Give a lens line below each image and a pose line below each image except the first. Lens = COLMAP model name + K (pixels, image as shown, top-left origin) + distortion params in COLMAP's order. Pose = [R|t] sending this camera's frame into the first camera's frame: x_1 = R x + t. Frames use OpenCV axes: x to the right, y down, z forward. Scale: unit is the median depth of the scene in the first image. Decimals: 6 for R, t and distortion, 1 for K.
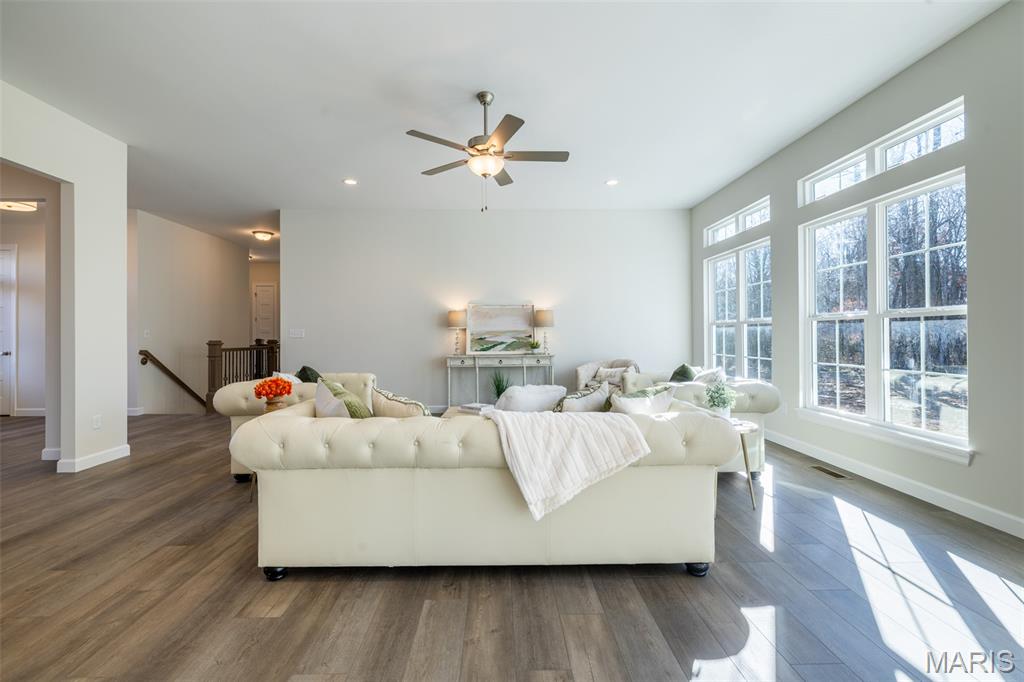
lens RADIAL K [[431.6, 0, 506.8], [0, 431.6, 335.4], [0, 0, 1]] dist [0.003312, -0.000057]
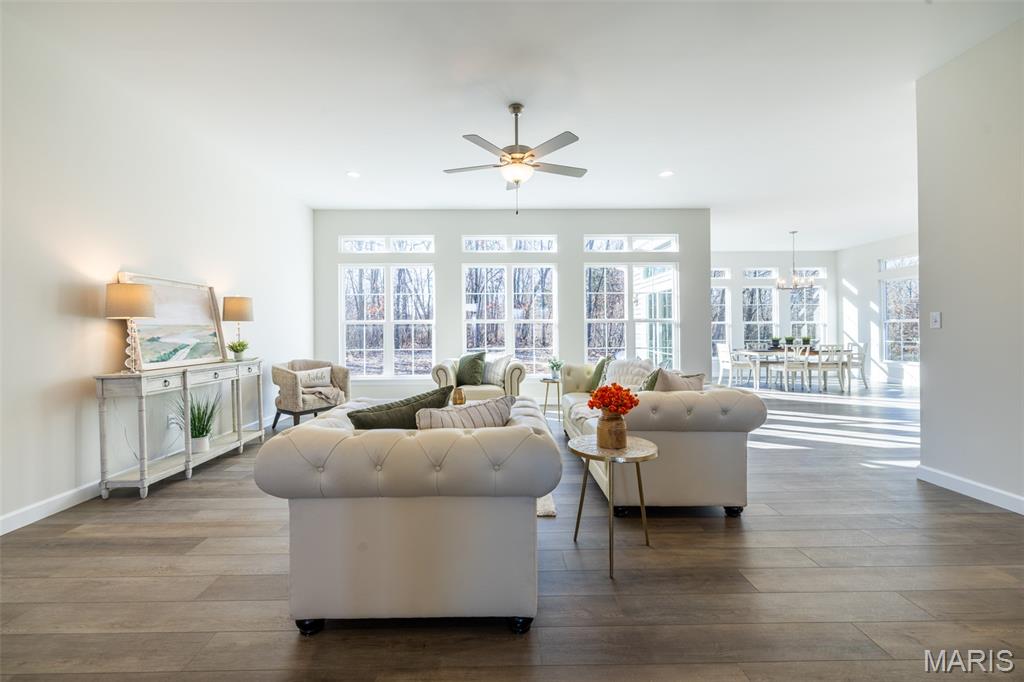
lens RADIAL K [[431.6, 0, 506.8], [0, 431.6, 335.4], [0, 0, 1]] dist [0.003312, -0.000057]
pose [[-0.006063, -0.002039, 0.999980, -0.607871], [0.007555, 0.999969, 0.002085, 0.005356], [-0.999953, 0.007568, -0.006047, 0.563457]]
